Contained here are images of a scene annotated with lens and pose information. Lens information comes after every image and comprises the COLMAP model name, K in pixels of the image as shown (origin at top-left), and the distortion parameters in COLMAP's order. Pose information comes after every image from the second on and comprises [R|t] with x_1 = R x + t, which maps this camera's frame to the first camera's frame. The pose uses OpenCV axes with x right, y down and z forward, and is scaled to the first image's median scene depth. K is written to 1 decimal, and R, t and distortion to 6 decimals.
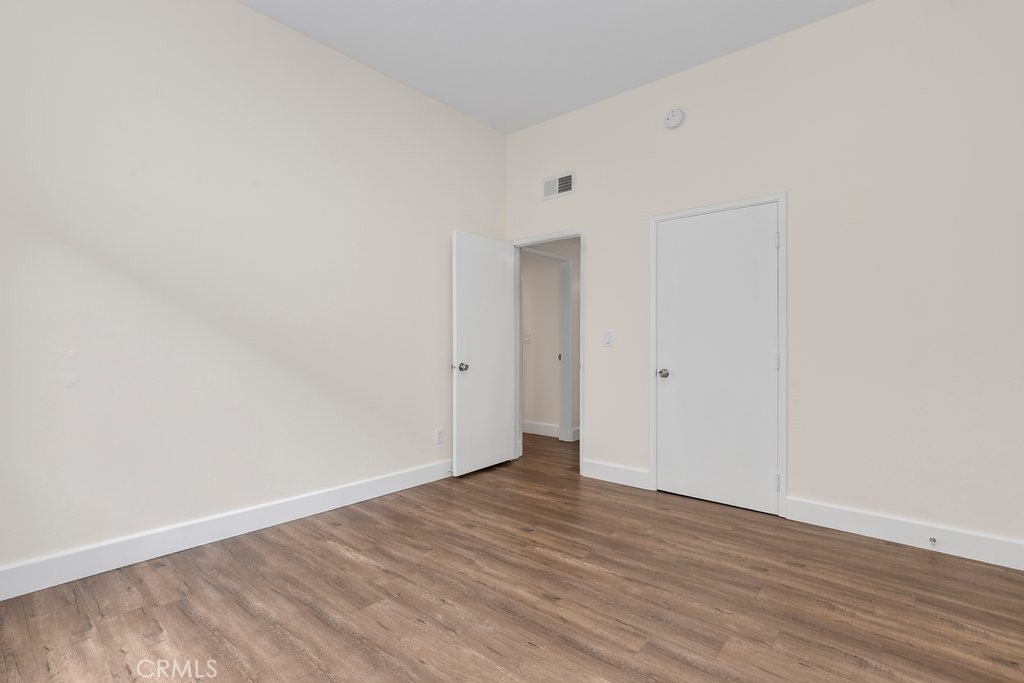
lens RADIAL K [[489.0, 0, 512.0], [0, 489.0, 341.5], [0, 0, 1]] dist [-0.019059, -0.000233]
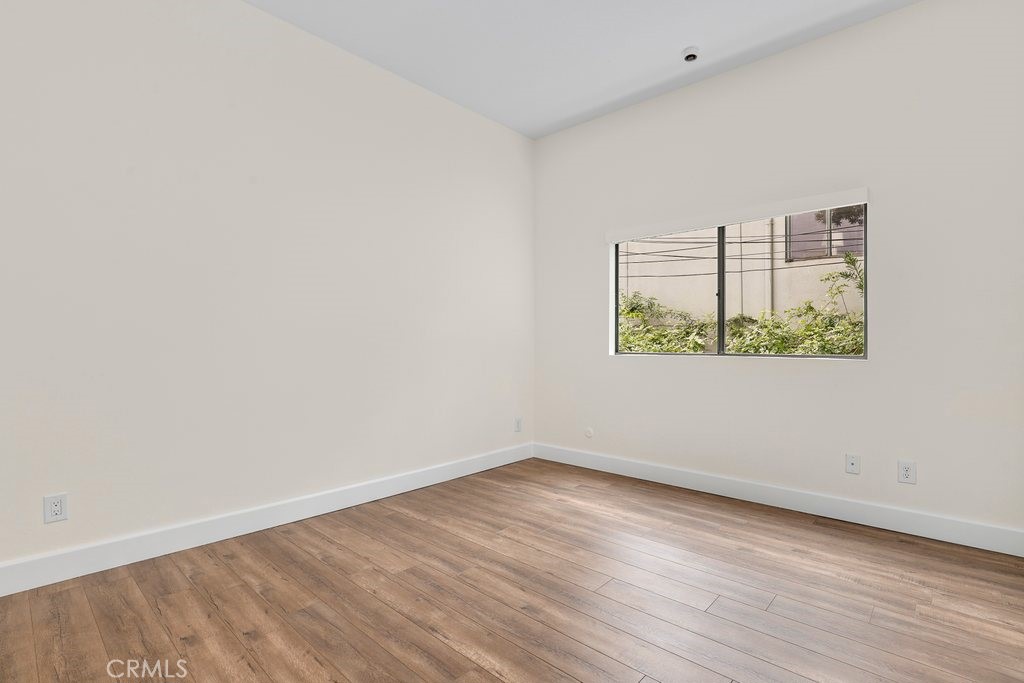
lens RADIAL K [[489.0, 0, 512.0], [0, 489.0, 341.5], [0, 0, 1]] dist [-0.019059, -0.000233]
pose [[-0.999380, -0.005489, 0.034780, 0.089504], [-0.005922, 0.999906, -0.012365, 0.014089], [-0.034708, -0.012563, -0.999319, 2.024447]]
